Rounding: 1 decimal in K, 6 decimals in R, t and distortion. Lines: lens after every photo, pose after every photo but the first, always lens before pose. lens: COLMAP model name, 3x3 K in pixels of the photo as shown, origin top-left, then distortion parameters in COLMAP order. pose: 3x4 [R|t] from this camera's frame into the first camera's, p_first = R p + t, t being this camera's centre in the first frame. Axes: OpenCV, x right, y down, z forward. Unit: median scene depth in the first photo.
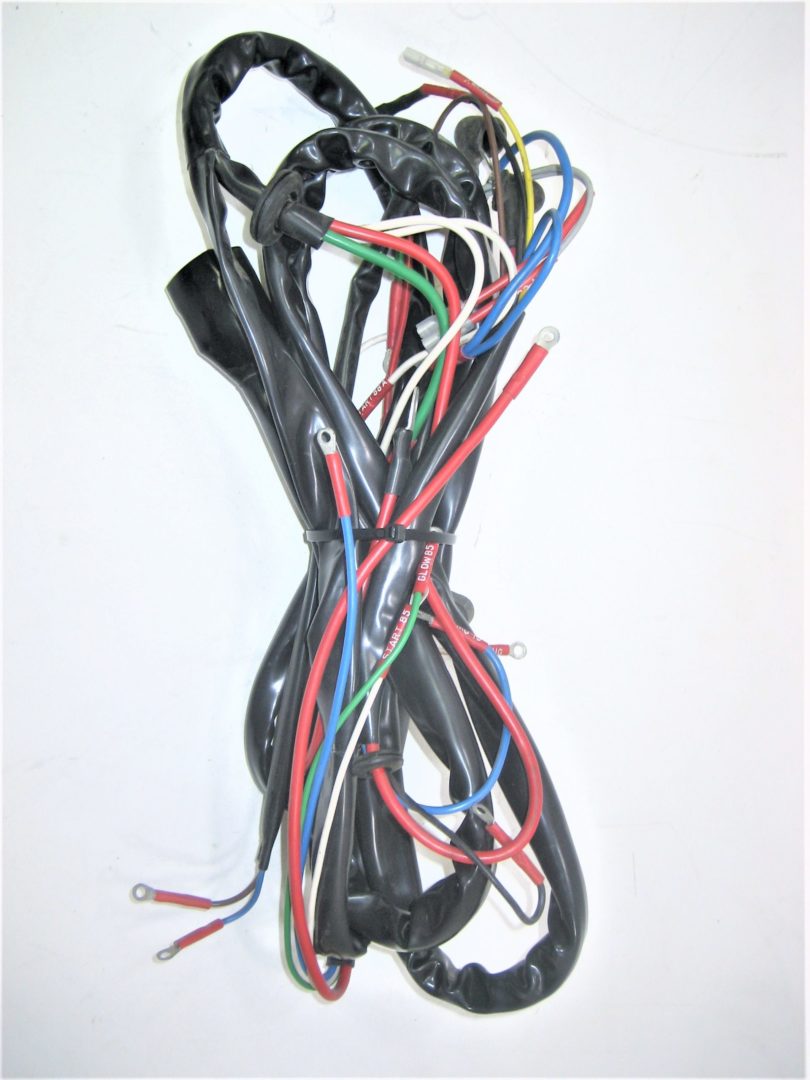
lens RADIAL K [[973.7, 0, 405.0], [0, 973.7, 540.0], [0, 0, 1]] dist [-0.006266, -0.004021]
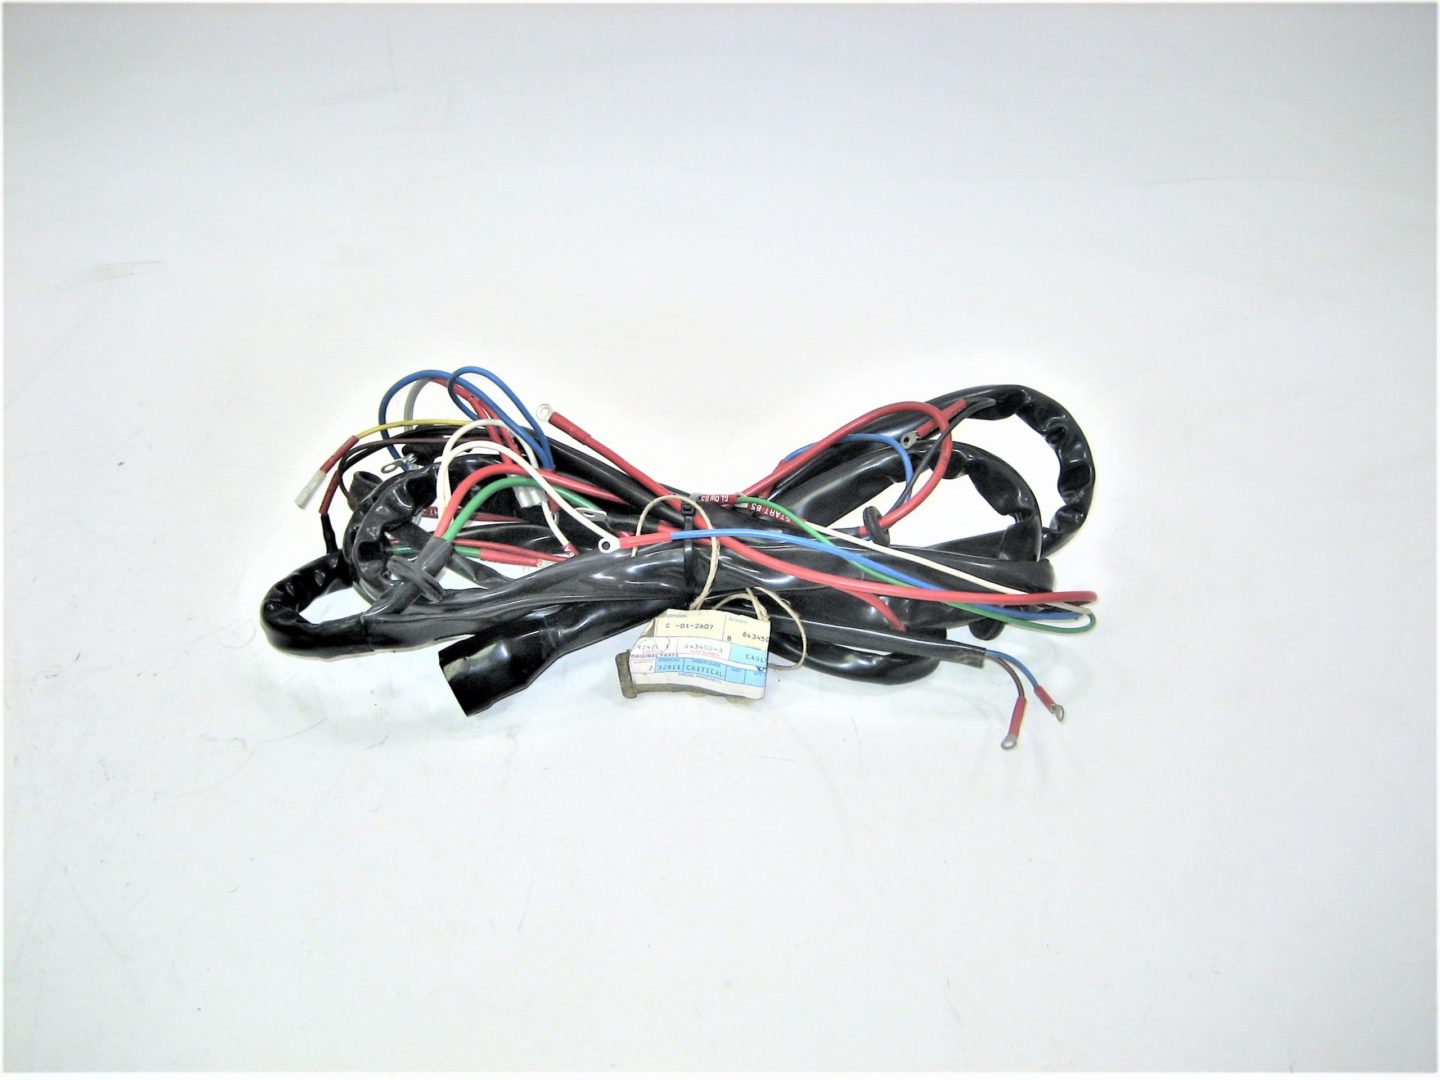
lens RADIAL K [[1298.3, 0, 720.0], [0, 1298.3, 540.0], [0, 0, 1]] dist [-0.006266, -0.004021]
pose [[0.043255, -0.895496, 0.442964, -0.727090], [0.998925, 0.031370, -0.034127, 0.079542], [0.016665, 0.443964, 0.895890, -0.417409]]
